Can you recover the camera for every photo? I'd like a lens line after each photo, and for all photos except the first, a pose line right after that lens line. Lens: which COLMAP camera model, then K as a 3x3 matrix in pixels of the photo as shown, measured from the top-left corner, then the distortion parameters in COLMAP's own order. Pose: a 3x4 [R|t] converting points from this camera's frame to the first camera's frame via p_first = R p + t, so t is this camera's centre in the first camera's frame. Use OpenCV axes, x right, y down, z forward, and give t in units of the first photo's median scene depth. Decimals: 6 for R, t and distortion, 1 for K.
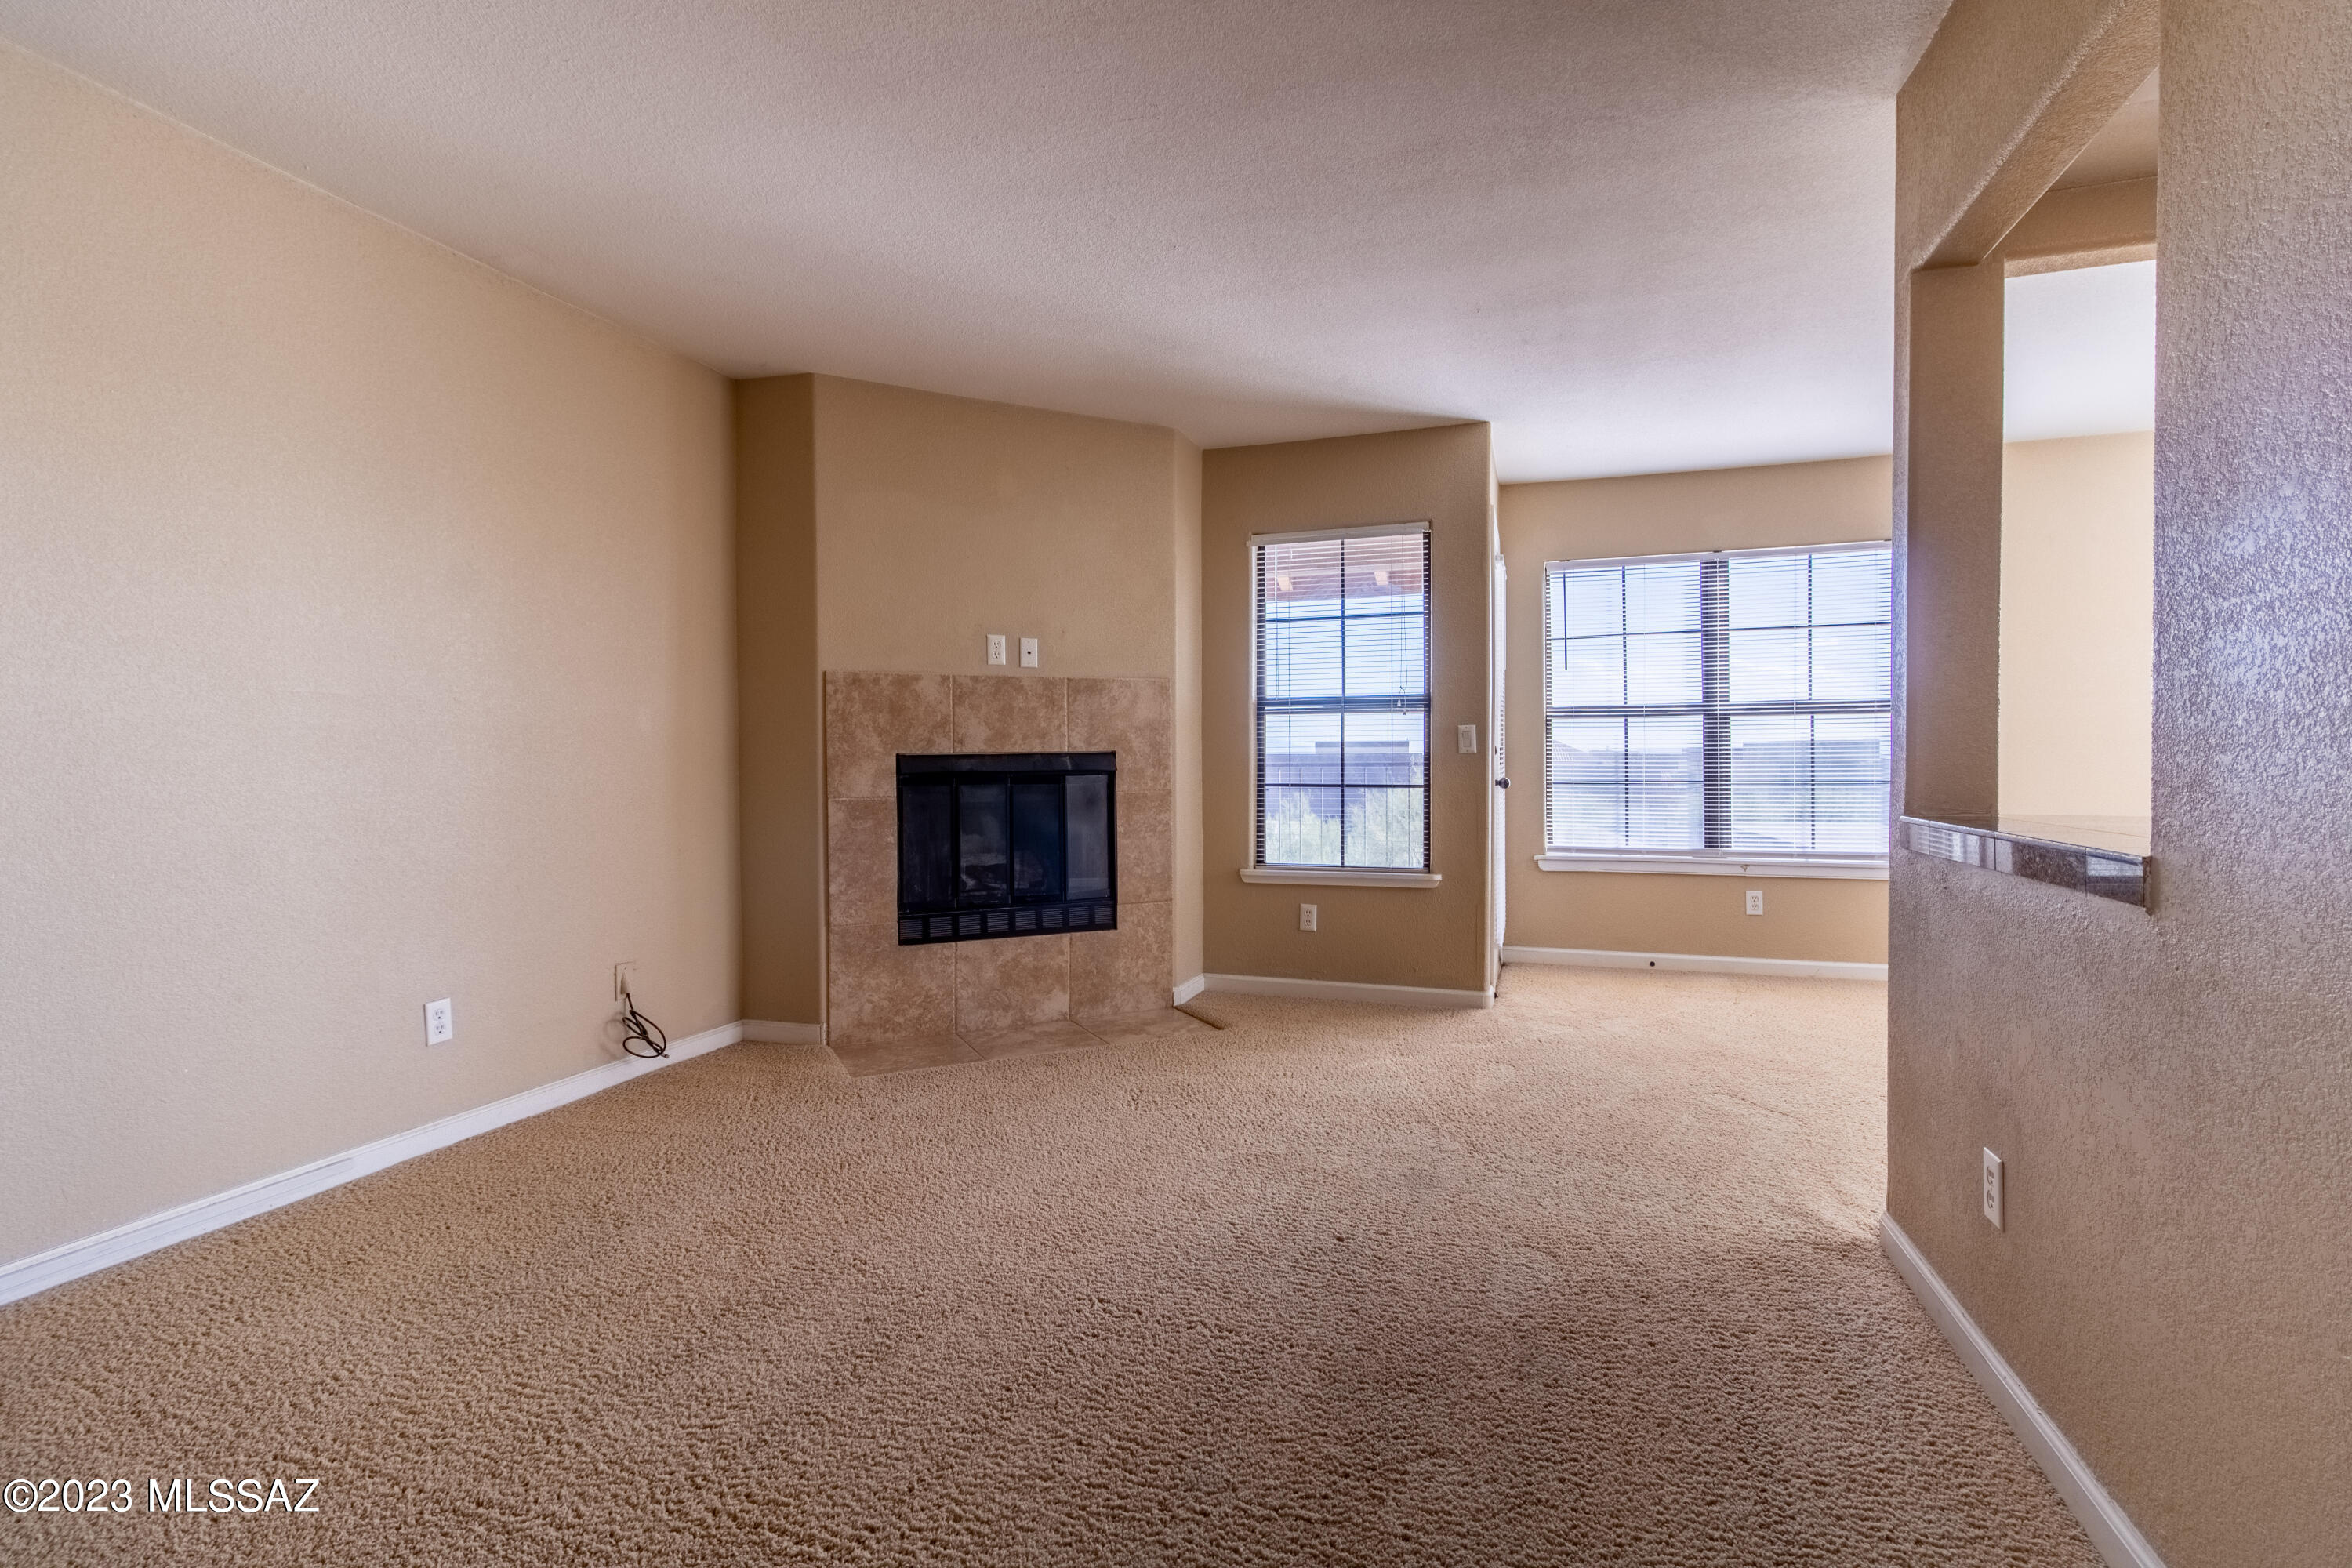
lens RADIAL K [[1099.8, 0, 1180.4], [0, 1099.8, 769.2], [0, 0, 1]] dist [0.001017, 0.000054]
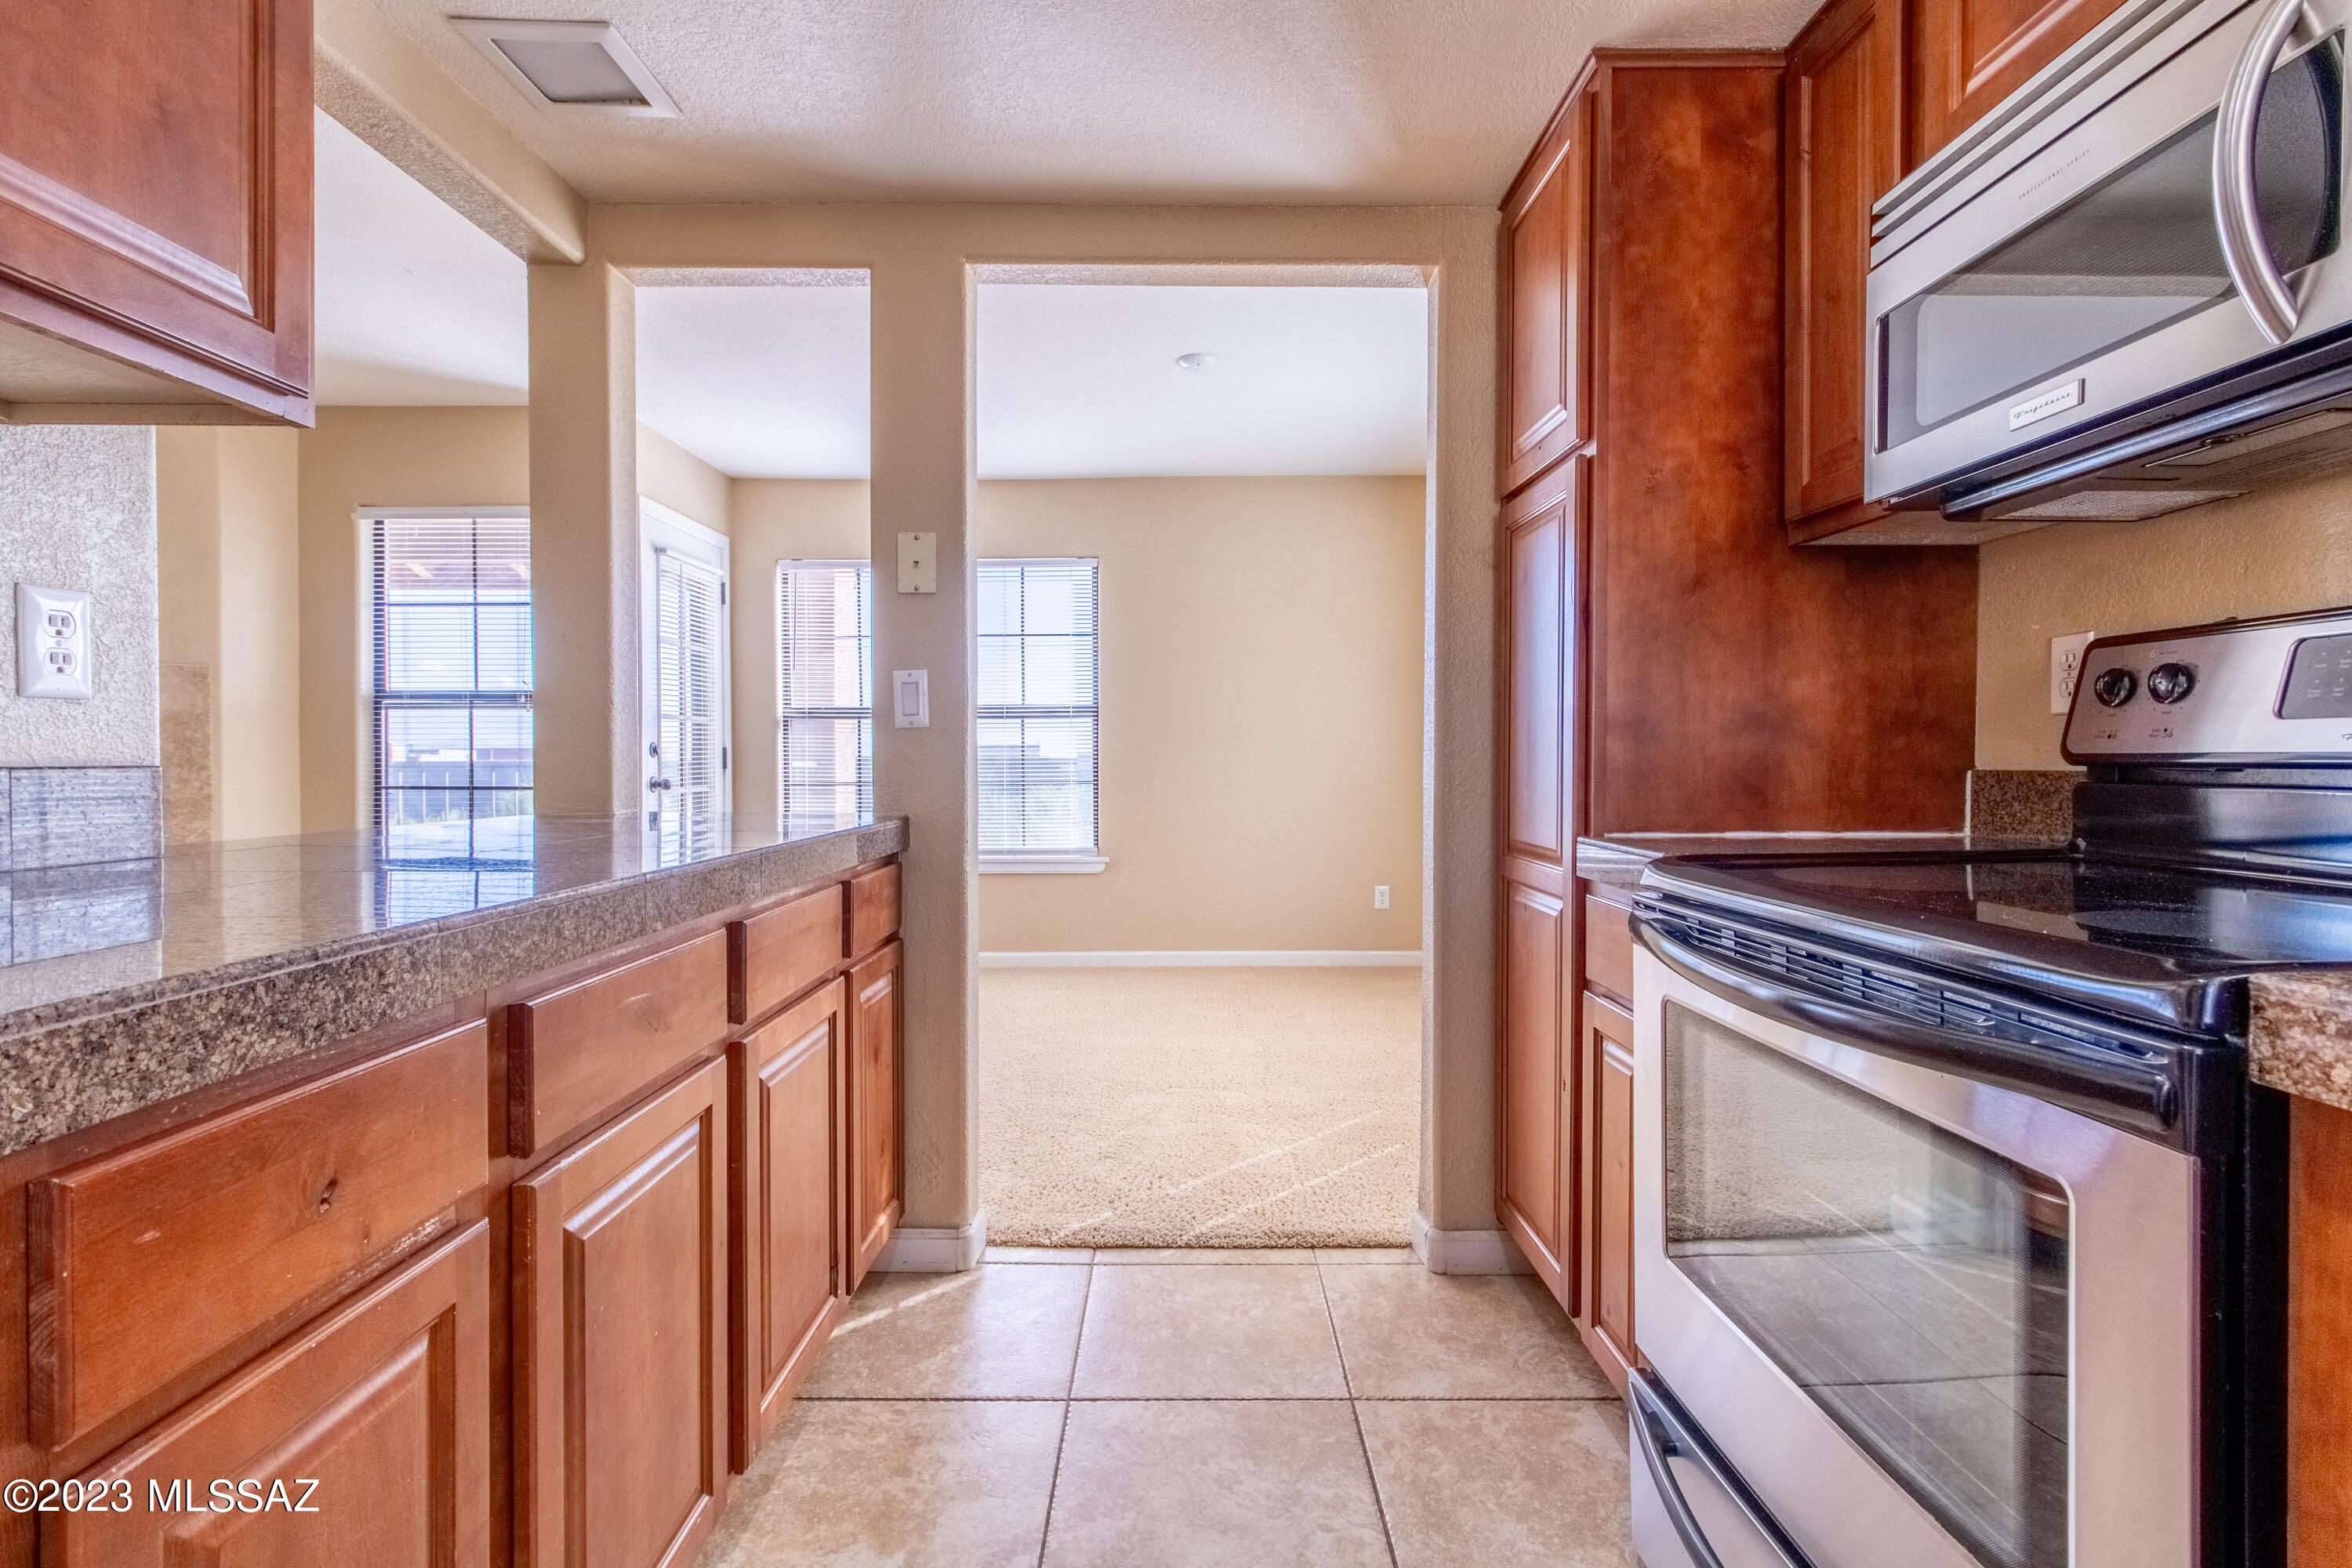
lens RADIAL K [[1099.8, 0, 1180.4], [0, 1099.8, 769.2], [0, 0, 1]] dist [0.001017, 0.000054]
pose [[0.947847, -0.000472, 0.318725, 0.407299], [0.002606, 0.999977, -0.006271, 0.006175], [-0.318715, 0.006775, 0.947826, -0.049815]]
